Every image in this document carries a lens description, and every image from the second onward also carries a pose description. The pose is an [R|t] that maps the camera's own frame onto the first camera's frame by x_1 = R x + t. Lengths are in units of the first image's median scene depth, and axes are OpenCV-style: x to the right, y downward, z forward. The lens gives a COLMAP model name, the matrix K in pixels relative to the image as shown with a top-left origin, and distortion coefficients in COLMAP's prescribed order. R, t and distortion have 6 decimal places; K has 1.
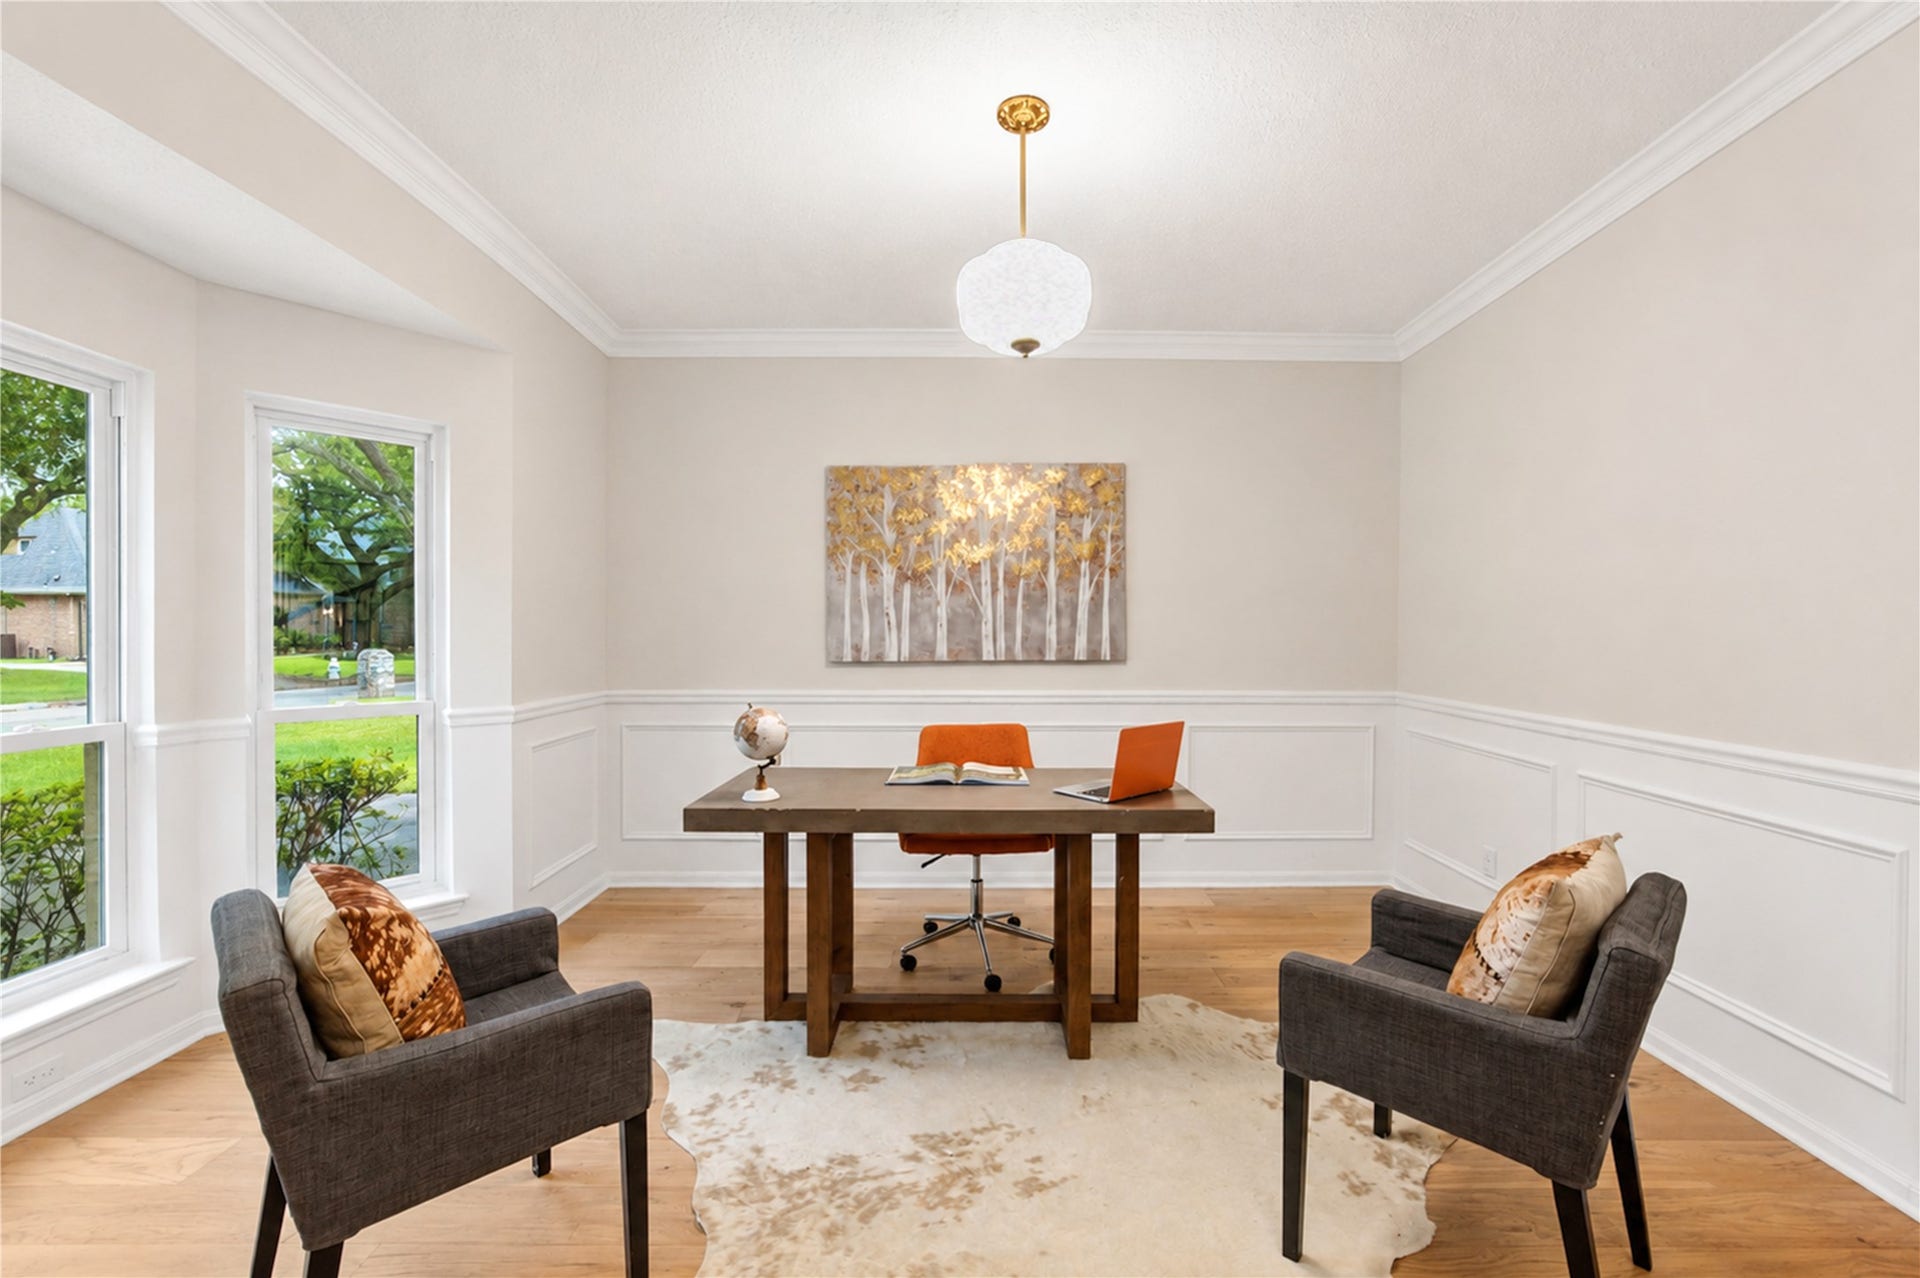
lens RADIAL K [[754.4, 0, 970.9], [0, 754.4, 650.7], [0, 0, 1]] dist [0.003111, 0.000412]
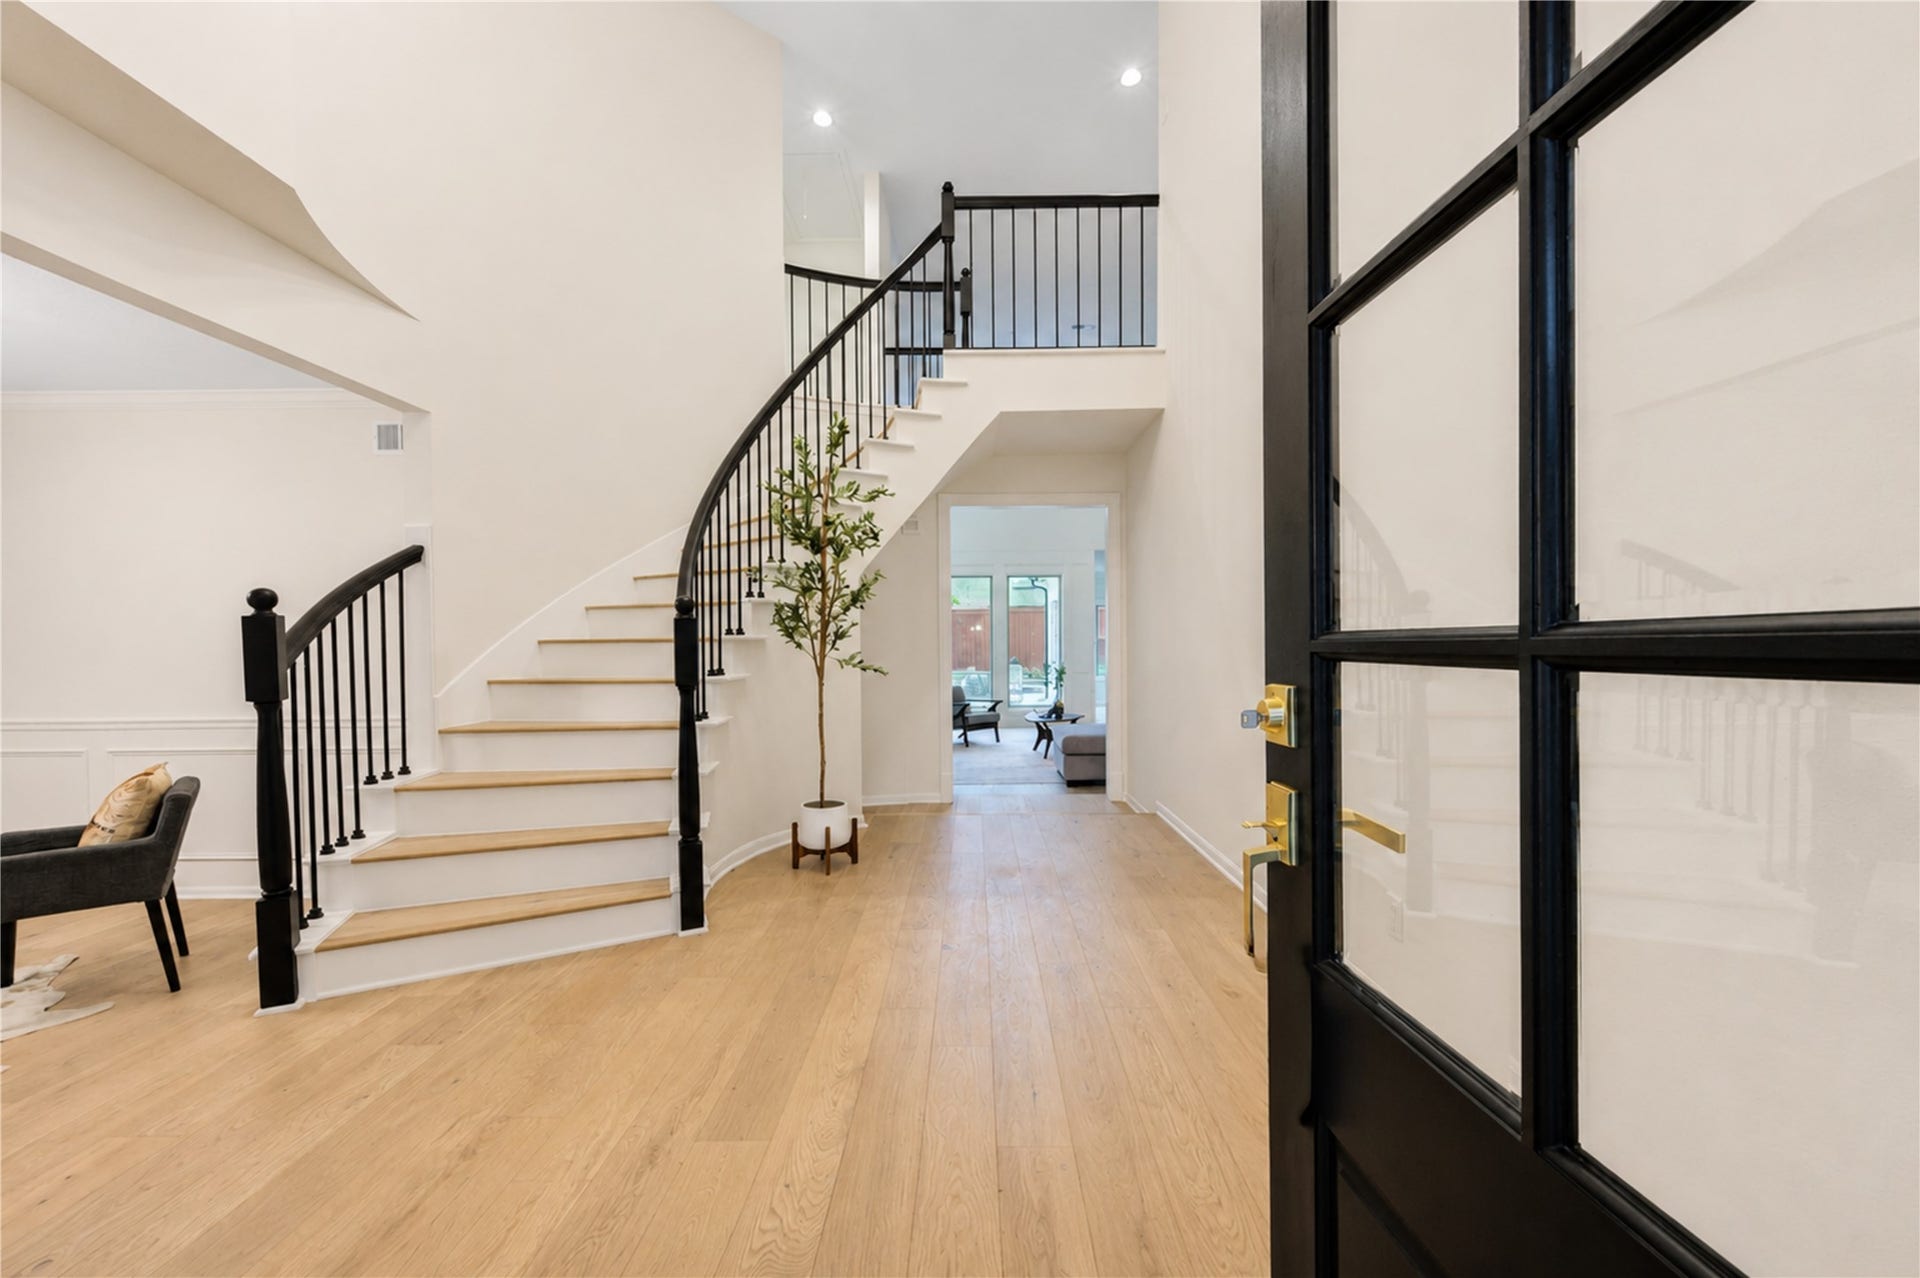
lens RADIAL K [[754.4, 0, 970.9], [0, 754.4, 650.7], [0, 0, 1]] dist [0.003111, 0.000412]
pose [[0.007175, -0.005347, 0.999960, -1.448247], [0.014646, 0.999879, 0.005242, -0.057842], [-0.999867, 0.014608, 0.007252, -1.478206]]
